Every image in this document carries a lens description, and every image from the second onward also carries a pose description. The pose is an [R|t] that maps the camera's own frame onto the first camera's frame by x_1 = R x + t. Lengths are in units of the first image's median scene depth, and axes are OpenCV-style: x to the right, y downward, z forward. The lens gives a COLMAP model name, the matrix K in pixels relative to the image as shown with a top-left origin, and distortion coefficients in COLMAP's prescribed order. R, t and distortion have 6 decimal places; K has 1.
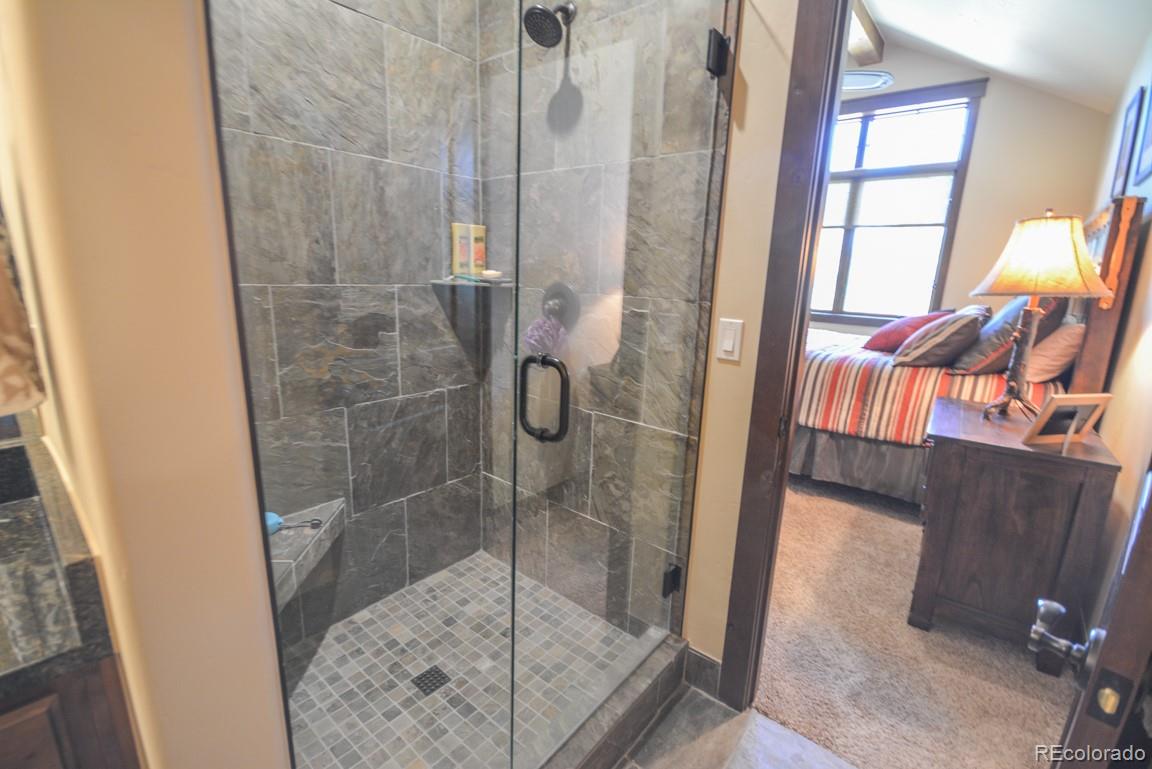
lens RADIAL K [[502.8, 0, 574.2], [0, 502.8, 383.2], [0, 0, 1]] dist [0.008186, -0.012822]
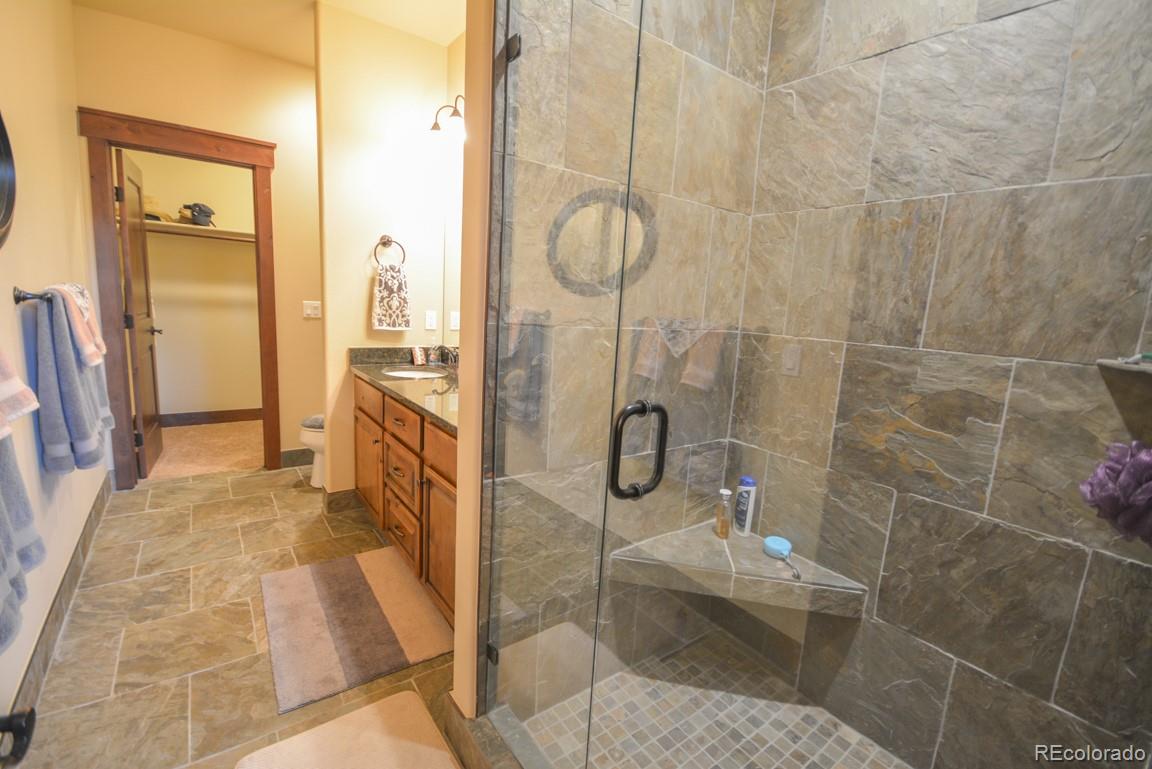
lens RADIAL K [[502.8, 0, 574.2], [0, 502.8, 383.2], [0, 0, 1]] dist [0.008186, -0.012822]
pose [[-0.234122, 0.106345, -0.966373, 0.483924], [-0.275736, 0.945920, 0.170897, -0.120789], [0.932286, 0.306475, -0.192137, 0.614997]]
